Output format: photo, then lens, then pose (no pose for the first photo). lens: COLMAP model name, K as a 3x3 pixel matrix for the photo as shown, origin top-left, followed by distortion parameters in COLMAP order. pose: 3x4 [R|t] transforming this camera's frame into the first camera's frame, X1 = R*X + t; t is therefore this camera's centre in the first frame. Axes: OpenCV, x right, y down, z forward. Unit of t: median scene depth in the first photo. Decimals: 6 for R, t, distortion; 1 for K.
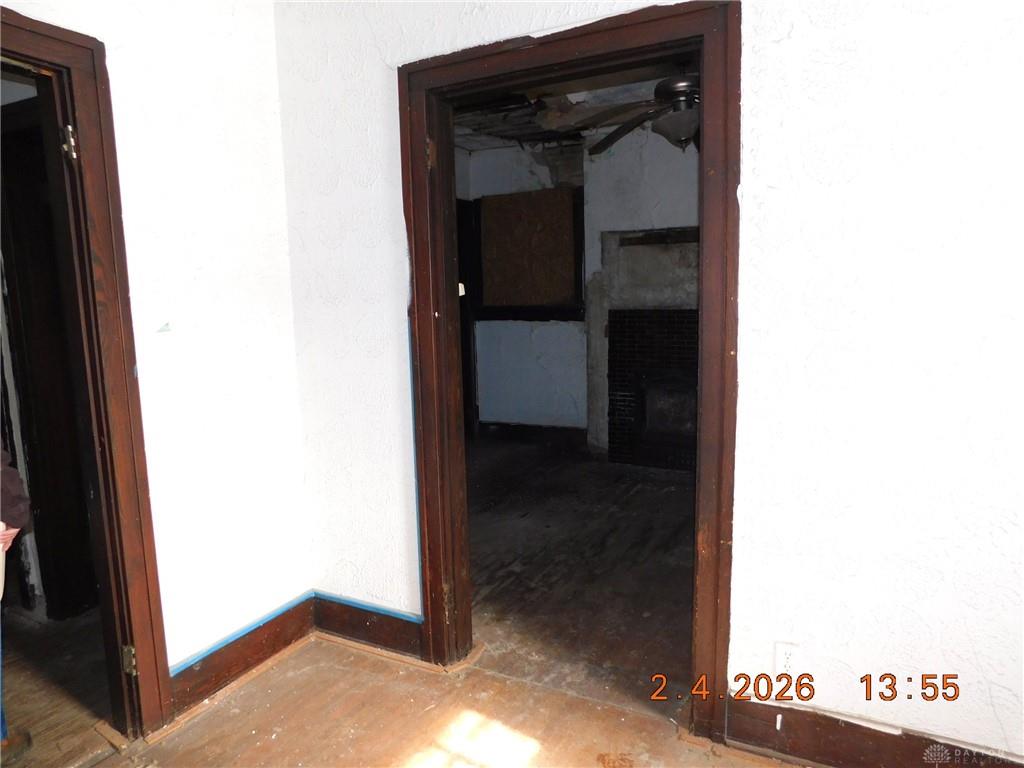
lens RADIAL K [[681.6, 0, 513.0], [0, 681.6, 385.4], [0, 0, 1]] dist [-0.032284, -0.000218]
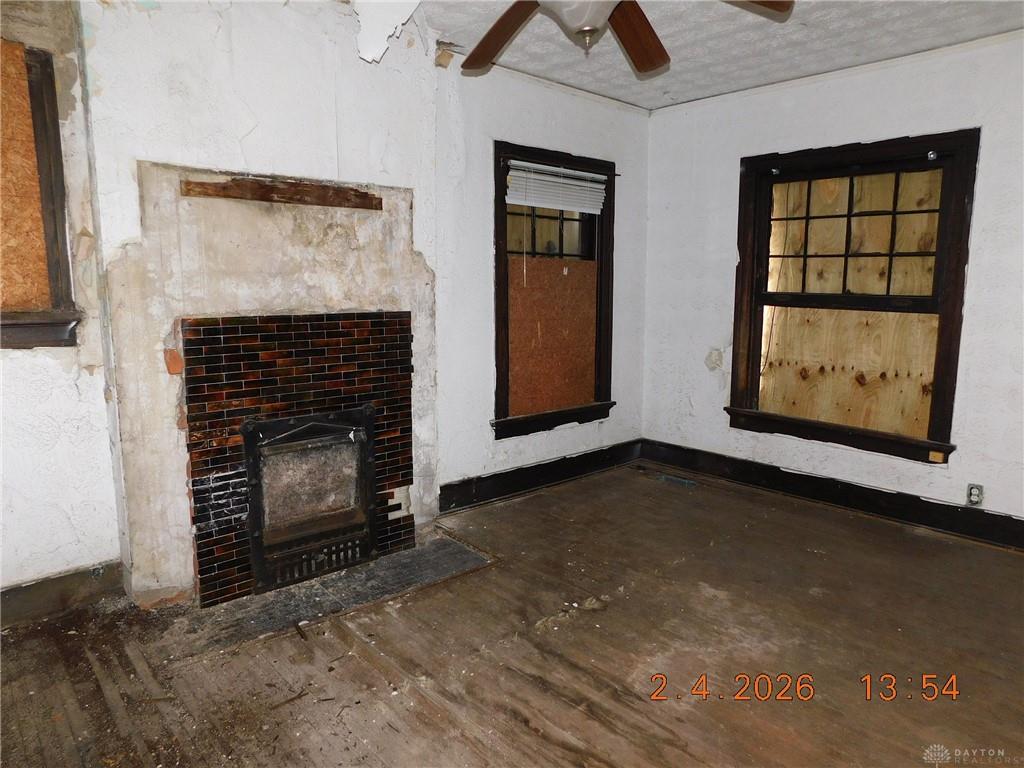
lens RADIAL K [[681.6, 0, 512.5], [0, 681.6, 382.4], [0, 0, 1]] dist [-0.032284, -0.000218]
pose [[0.339007, -0.115364, 0.933684, -0.251618], [0.123840, 0.989289, 0.077270, -0.073062], [-0.932597, 0.089432, 0.349662, 0.600828]]
